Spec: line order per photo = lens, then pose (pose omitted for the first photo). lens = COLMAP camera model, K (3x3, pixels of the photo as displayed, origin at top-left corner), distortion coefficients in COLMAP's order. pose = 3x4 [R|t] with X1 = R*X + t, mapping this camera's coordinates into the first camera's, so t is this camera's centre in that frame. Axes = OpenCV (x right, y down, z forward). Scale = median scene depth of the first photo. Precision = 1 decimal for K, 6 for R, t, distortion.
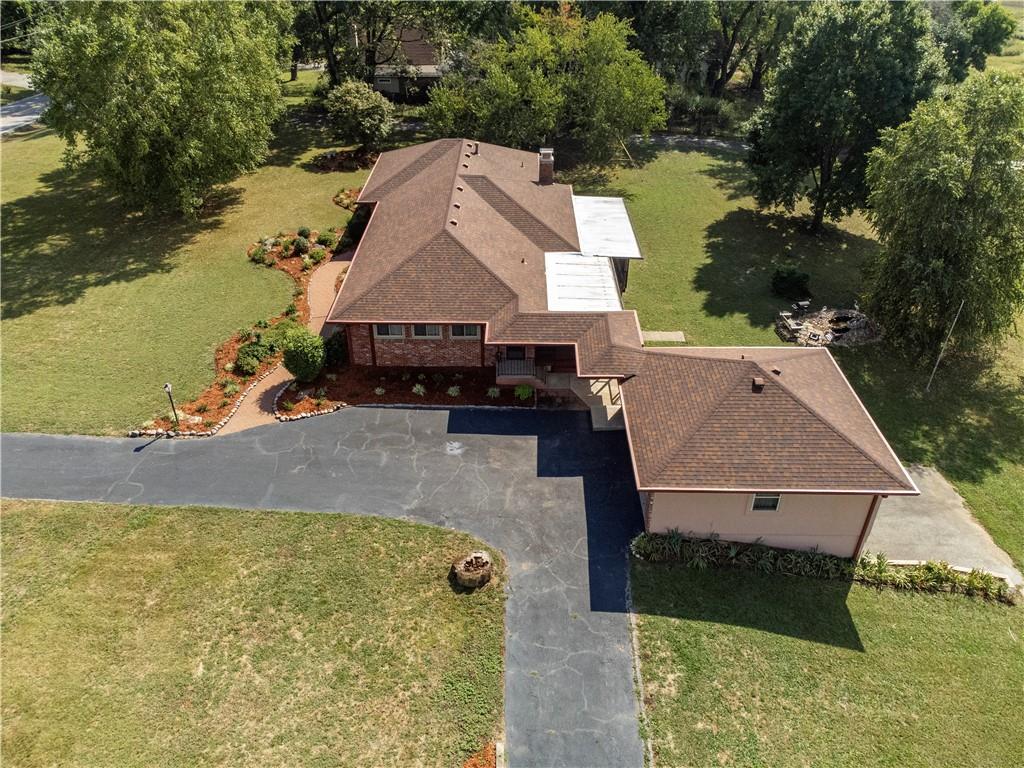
lens RADIAL K [[764.5, 0, 512.0], [0, 764.5, 384.0], [0, 0, 1]] dist [0.023961, -0.003433]
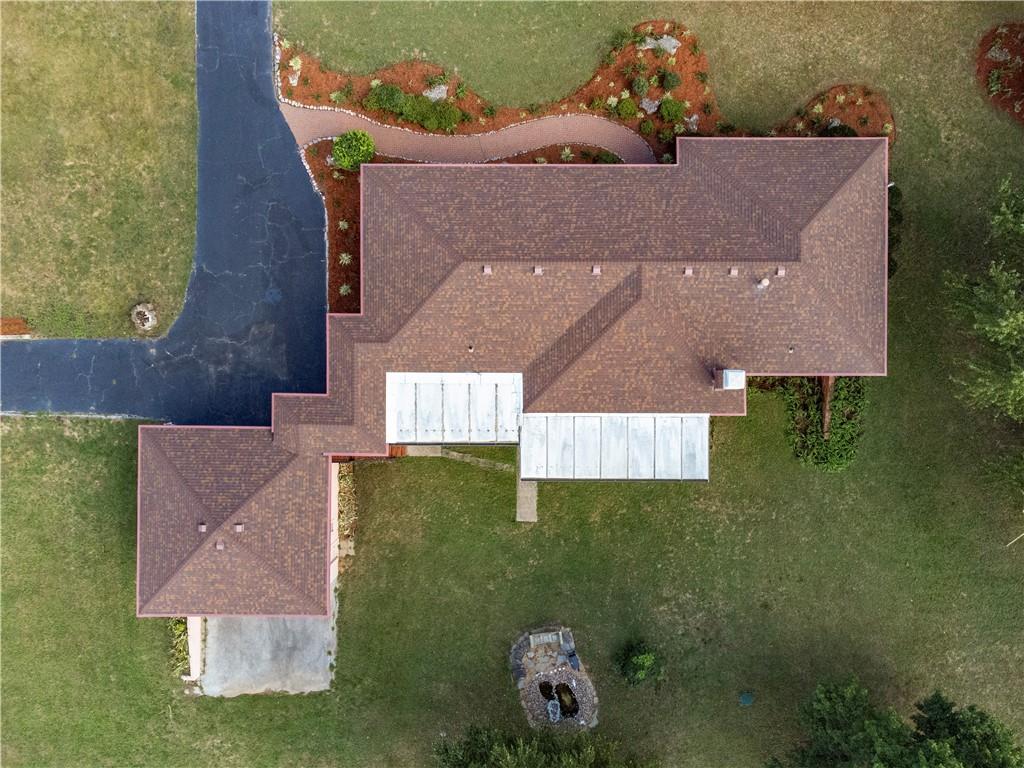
lens RADIAL K [[754.4, 0, 511.3], [0, 754.4, 378.1], [0, 0, 1]] dist [0.047048, -0.038159]
pose [[0.006465, 0.999973, -0.003446, 0.061735], [-0.553921, 0.006450, 0.832544, -1.072852], [0.832544, -0.003474, 0.553948, 0.577385]]
